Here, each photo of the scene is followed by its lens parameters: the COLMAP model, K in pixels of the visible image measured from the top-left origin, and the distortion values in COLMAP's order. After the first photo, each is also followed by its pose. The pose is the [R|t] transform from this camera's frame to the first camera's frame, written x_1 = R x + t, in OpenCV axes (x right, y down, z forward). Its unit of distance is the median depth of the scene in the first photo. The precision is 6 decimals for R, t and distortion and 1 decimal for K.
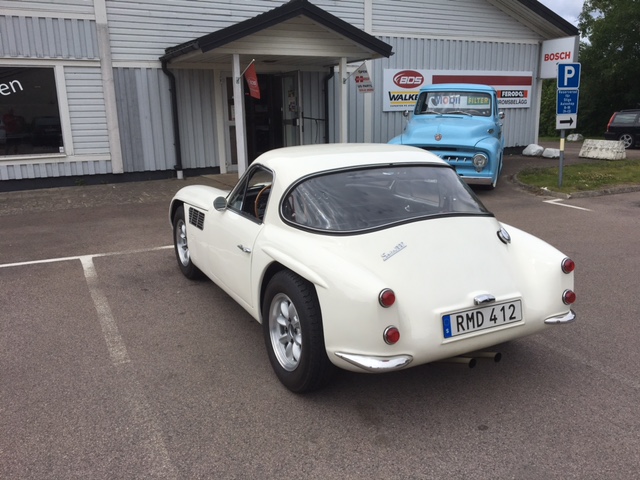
lens RADIAL K [[535.7, 0, 321.6], [0, 535.7, 235.8], [0, 0, 1]] dist [0.084804, -0.123486]
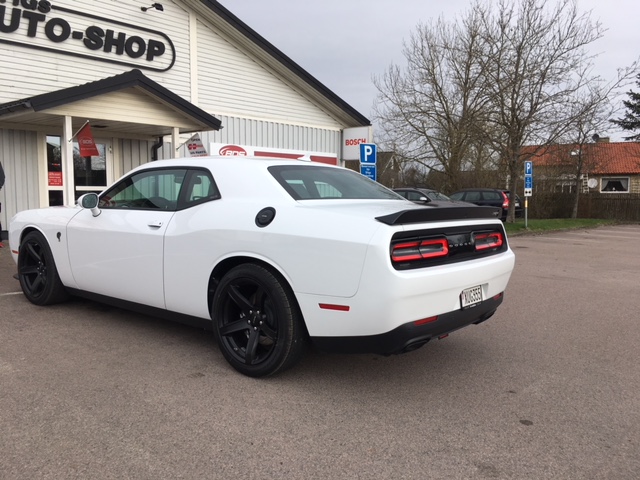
lens RADIAL K [[541.3, 0, 319.9], [0, 541.3, 242.1], [0, 0, 1]] dist [0.072092, -0.095609]
pose [[0.943506, -0.006182, 0.331299, -0.038755], [0.051641, 0.990353, -0.128588, 0.039021], [-0.327308, 0.138433, 0.934723, -0.059372]]
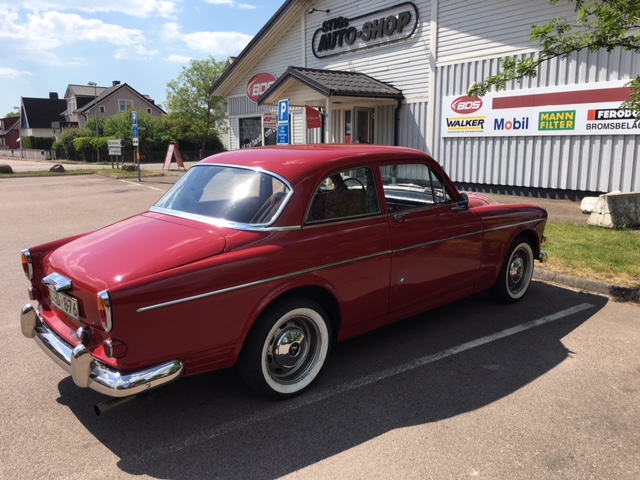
lens RADIAL K [[541.3, 0, 315.1], [0, 541.3, 245.0], [0, 0, 1]] dist [0.072092, -0.095609]
pose [[0.114722, 0.204536, -0.972113, 1.136300], [-0.221051, 0.959295, 0.175752, -0.162755], [0.968491, 0.194724, 0.155265, 0.643235]]
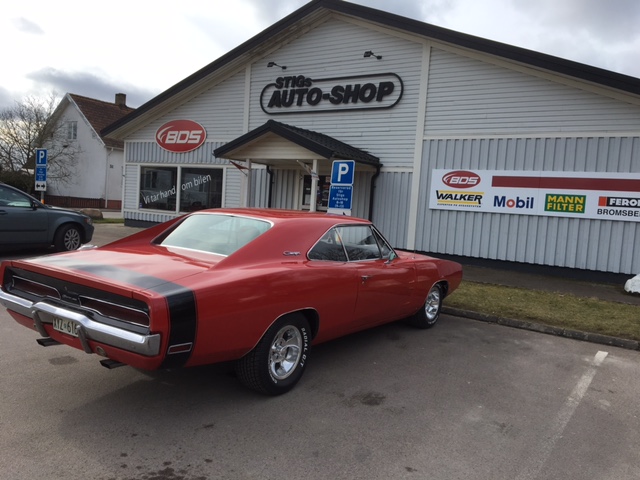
lens RADIAL K [[535.7, 0, 316.4], [0, 535.7, 239.7], [0, 0, 1]] dist [0.084804, -0.123486]
pose [[0.467684, 0.109864, -0.877042, 0.914007], [-0.270646, 0.962385, -0.023768, -0.091972], [0.841441, 0.248484, 0.479826, 0.343290]]
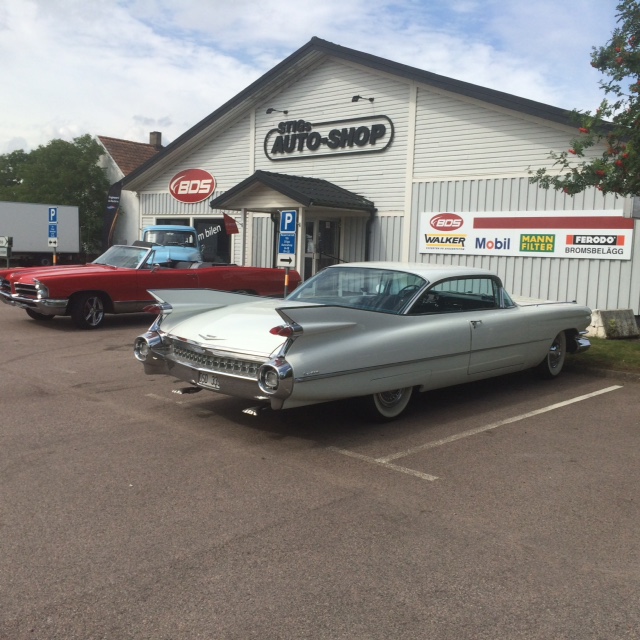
lens RADIAL K [[735.7, 0, 315.5], [0, 735.7, 313.5], [0, 0, 1]] dist [0.062393, 0.000000]
pose [[0.316700, 0.111180, -0.941987, 1.352828], [-0.254446, 0.966665, 0.028547, -0.112114], [0.913760, 0.230644, 0.334433, 0.390695]]
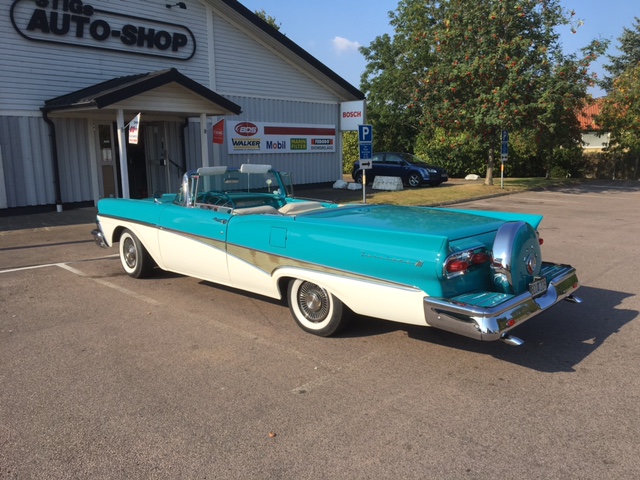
lens RADIAL K [[535.7, 0, 318.5], [0, 535.7, 240.2], [0, 0, 1]] dist [0.084804, -0.123486]
pose [[0.938628, -0.049083, 0.341421, -0.121452], [0.069557, 0.996424, -0.047978, 0.038696], [-0.337845, 0.068781, 0.938685, -0.211526]]
